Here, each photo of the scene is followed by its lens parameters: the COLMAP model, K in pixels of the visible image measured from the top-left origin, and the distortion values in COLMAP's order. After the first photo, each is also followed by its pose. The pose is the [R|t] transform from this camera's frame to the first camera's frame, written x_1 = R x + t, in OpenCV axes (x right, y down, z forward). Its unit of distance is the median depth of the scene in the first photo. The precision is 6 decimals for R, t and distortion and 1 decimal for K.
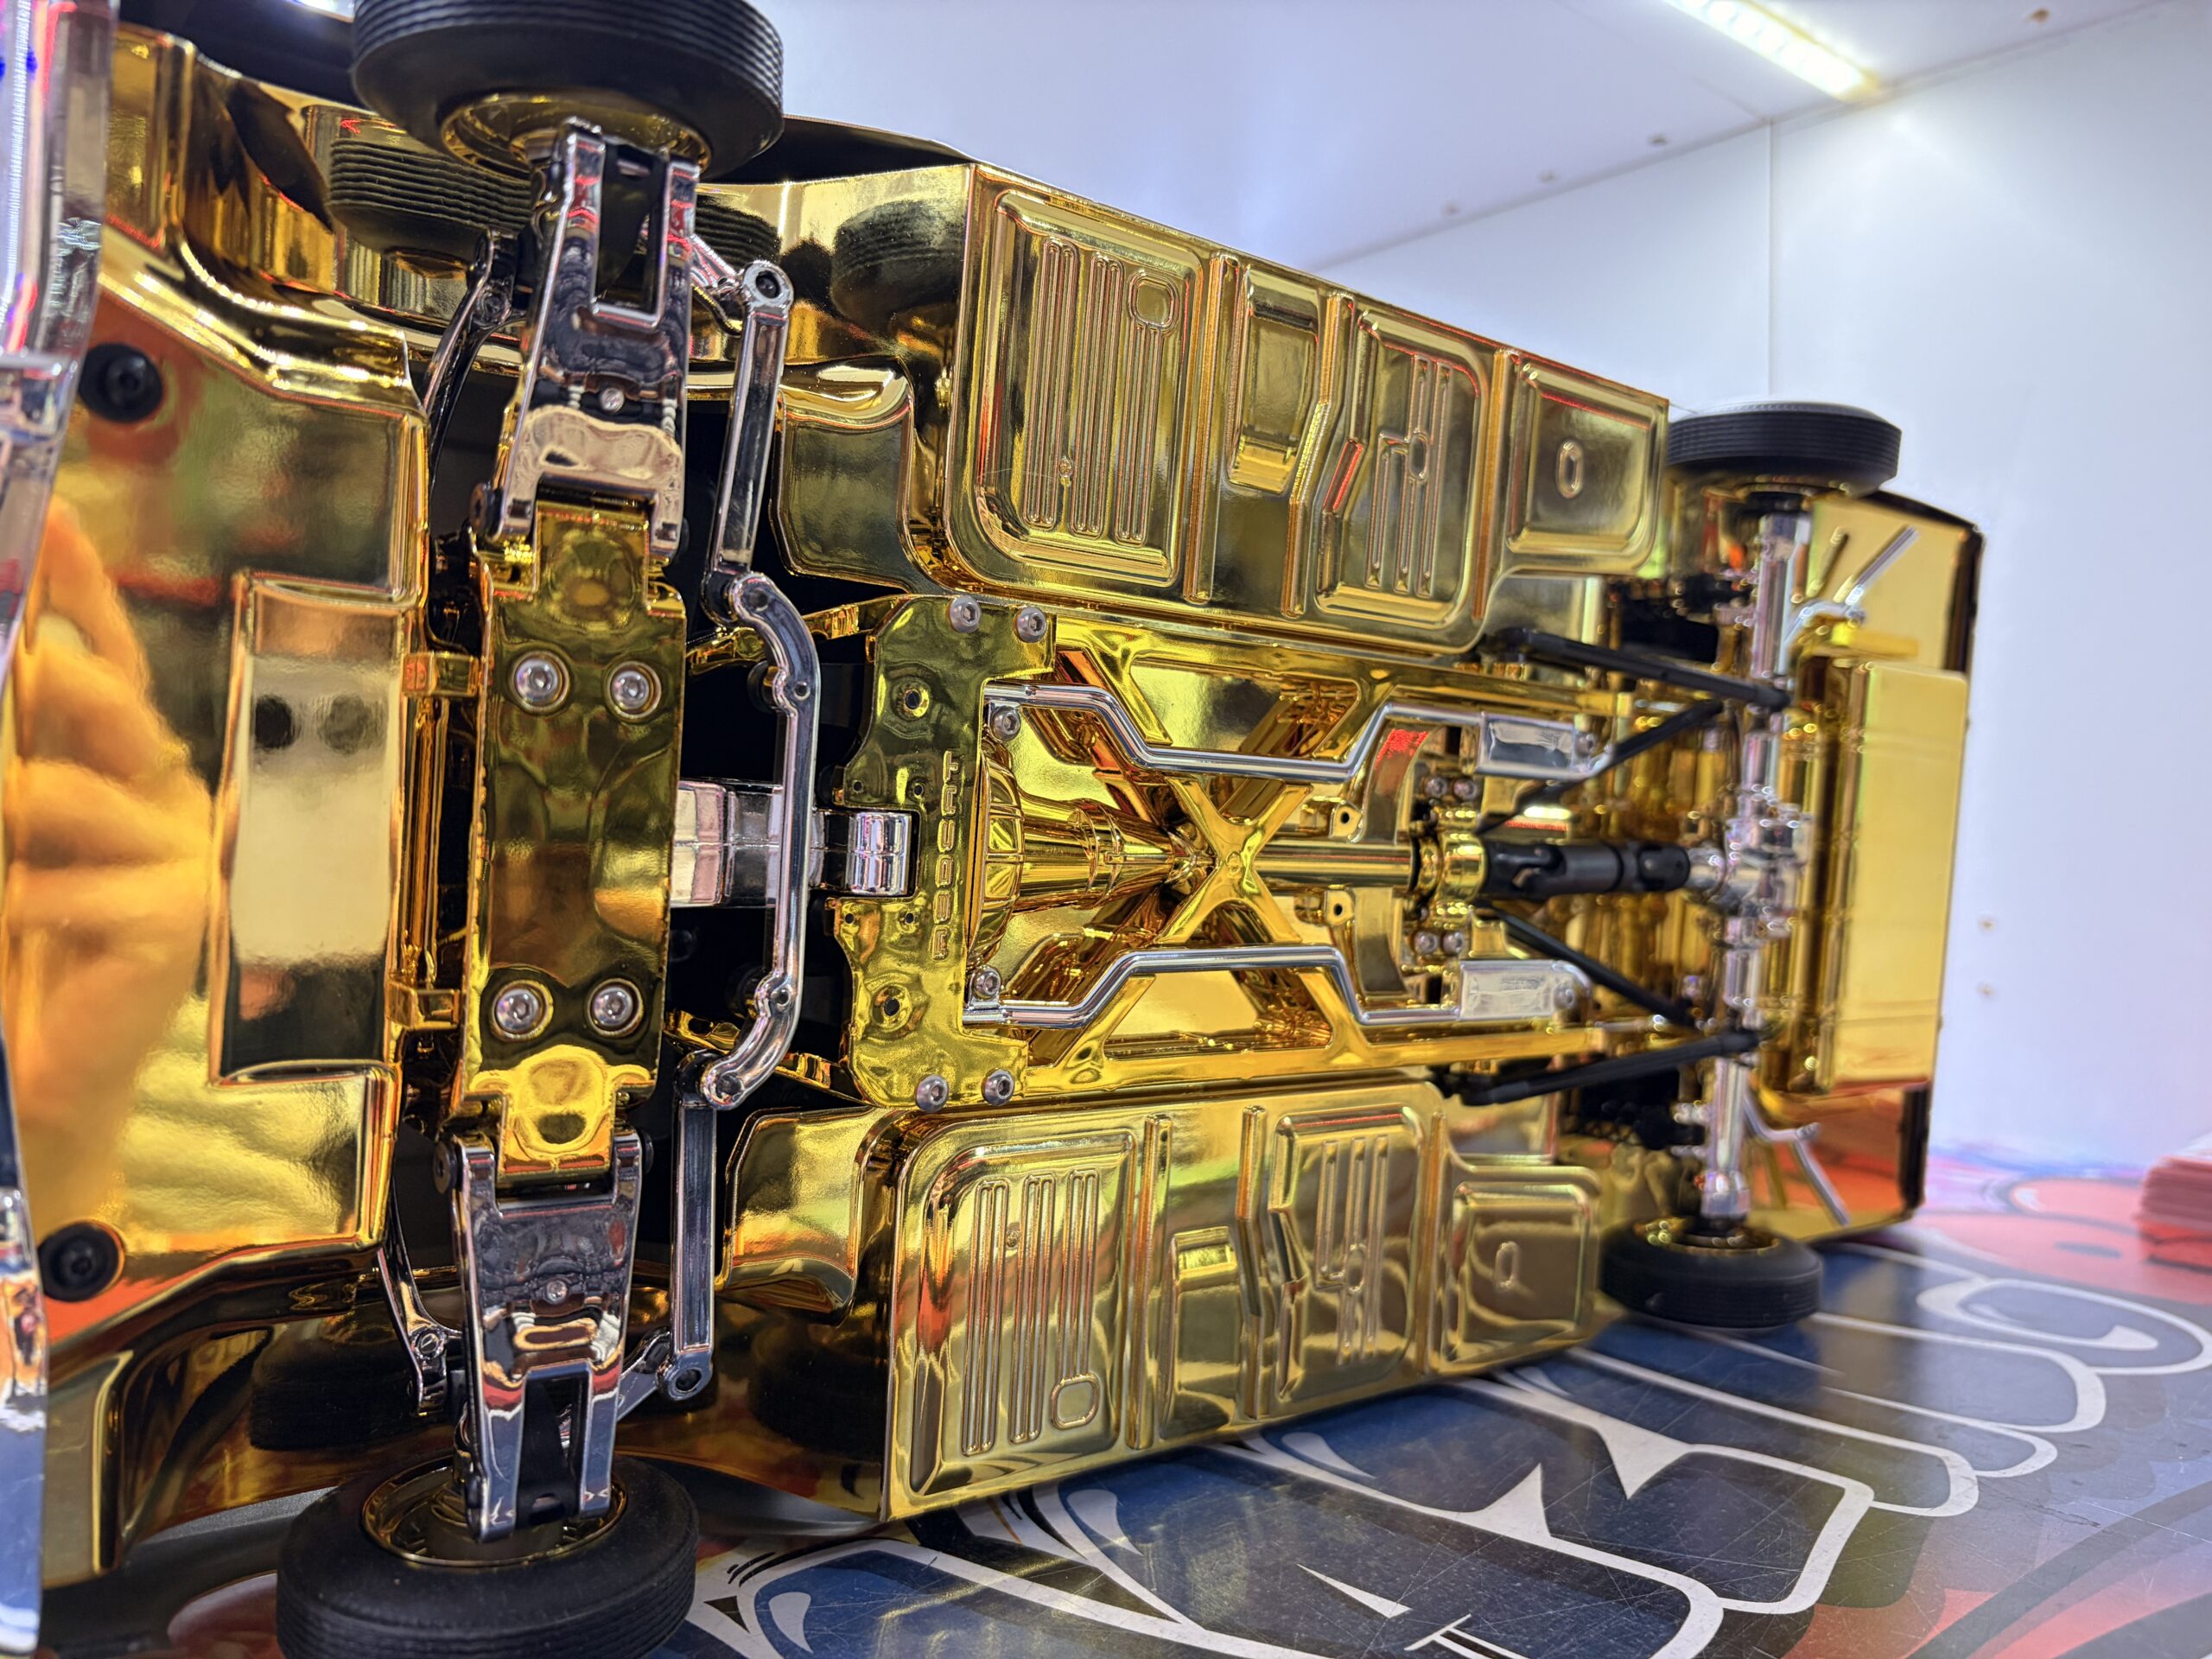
lens RADIAL K [[1700.4, 0, 1106.0], [0, 1700.4, 829.5], [0, 0, 1]] dist [0.038980, -0.072644]
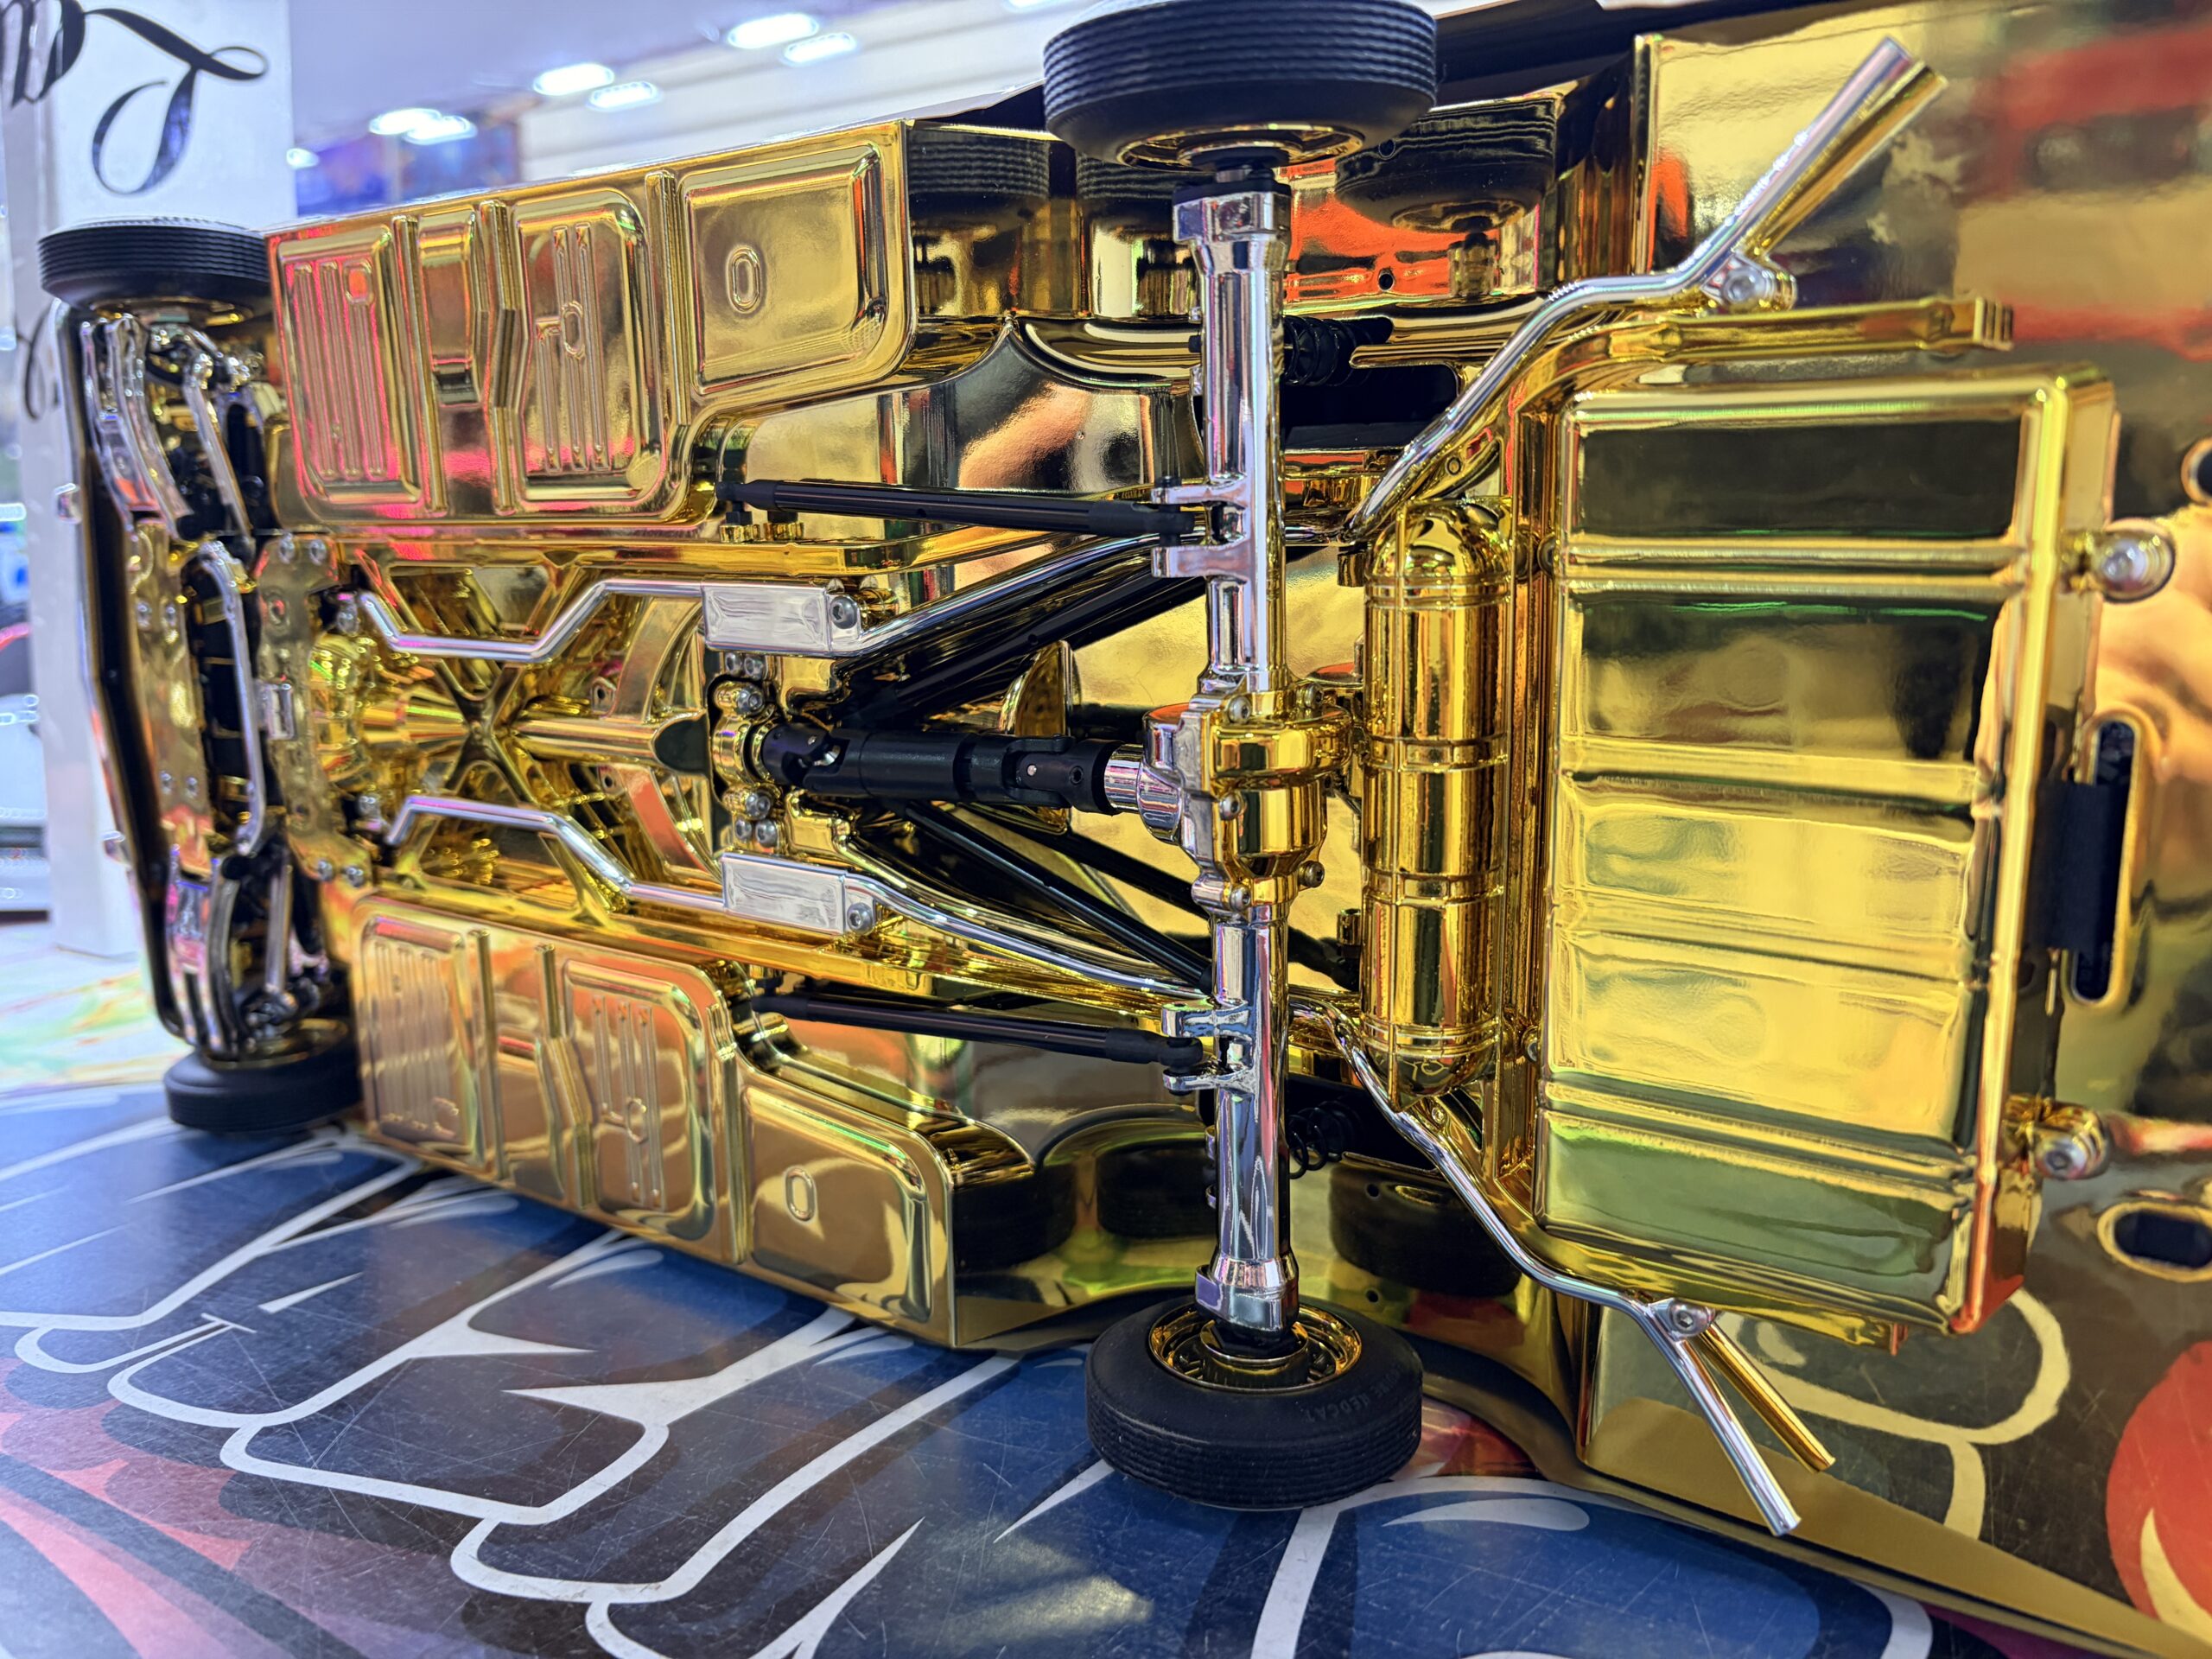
lens RADIAL K [[1700.4, 0, 1106.0], [0, 1700.4, 829.5], [0, 0, 1]] dist [0.038980, -0.072644]
pose [[0.273344, 0.118407, -0.954601, 1.312821], [0.009829, 0.991999, 0.125860, -0.057451], [0.961866, -0.043785, 0.269993, 1.078057]]
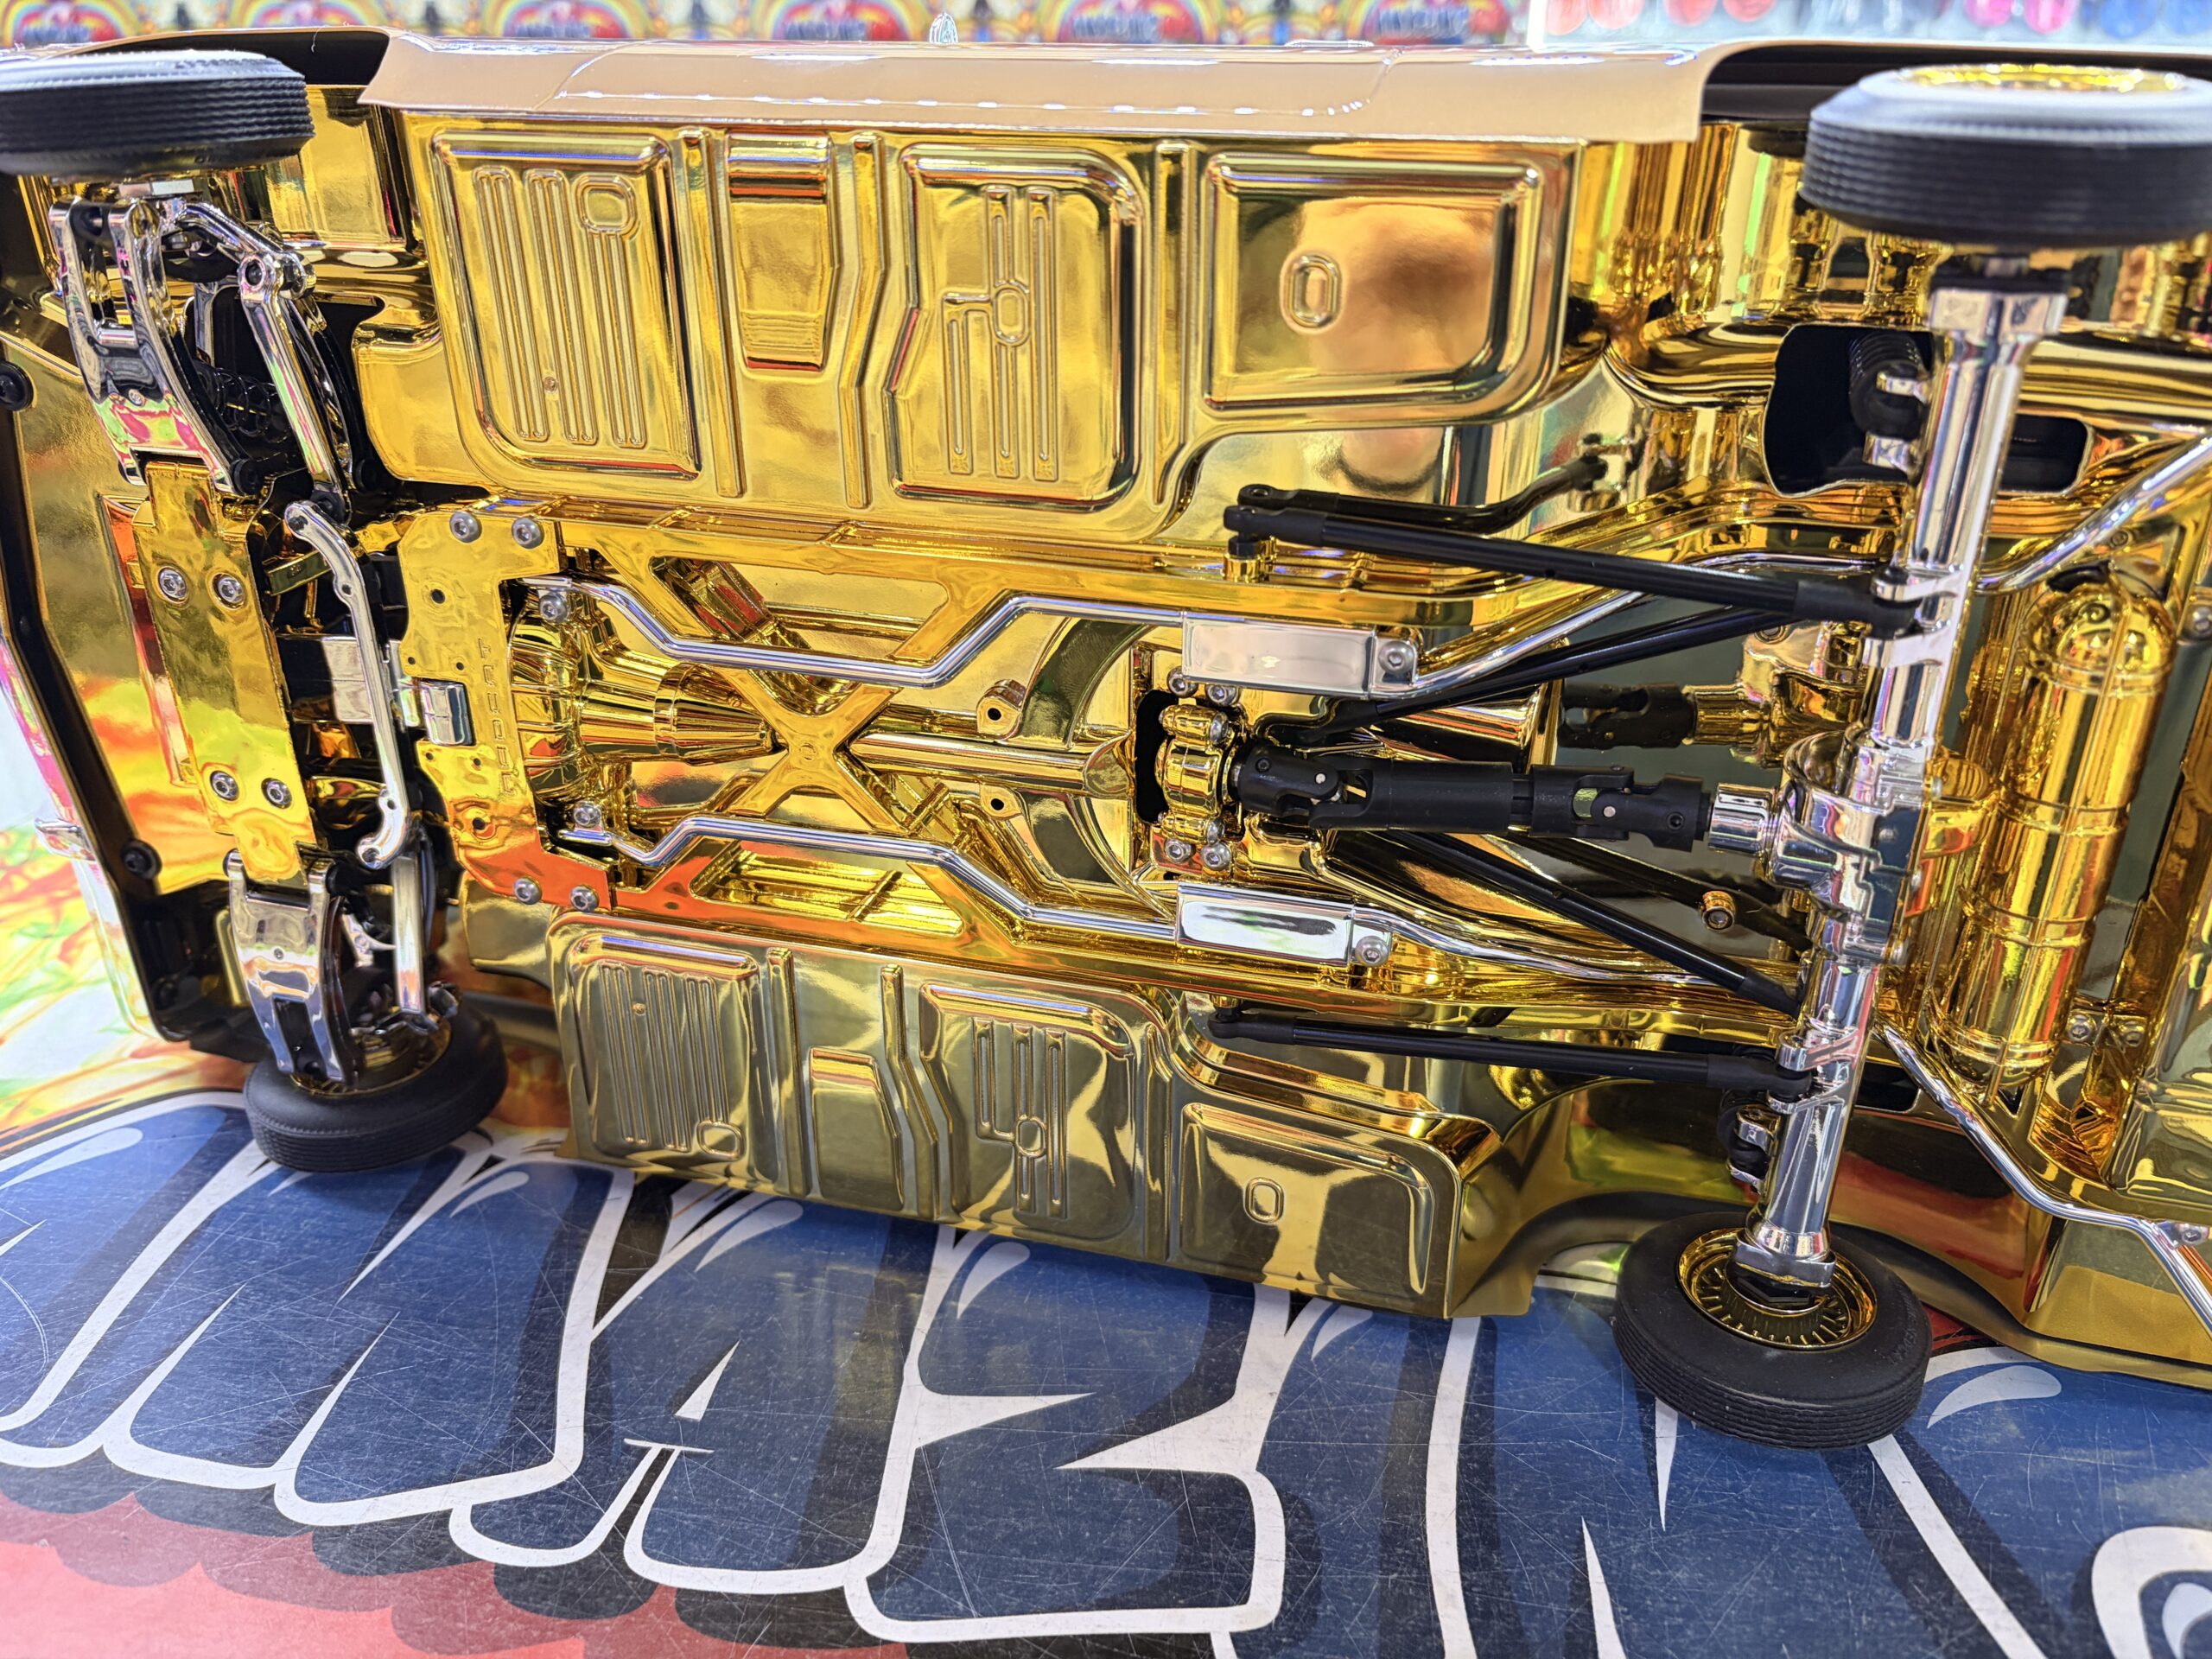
lens RADIAL K [[1700.4, 0, 1106.0], [0, 1700.4, 829.5], [0, 0, 1]] dist [0.038980, -0.072644]
pose [[0.583697, 0.293344, -0.757130, 0.951444], [0.013898, 0.928713, 0.370538, -0.308745], [0.811852, -0.226805, 0.538011, 0.575201]]
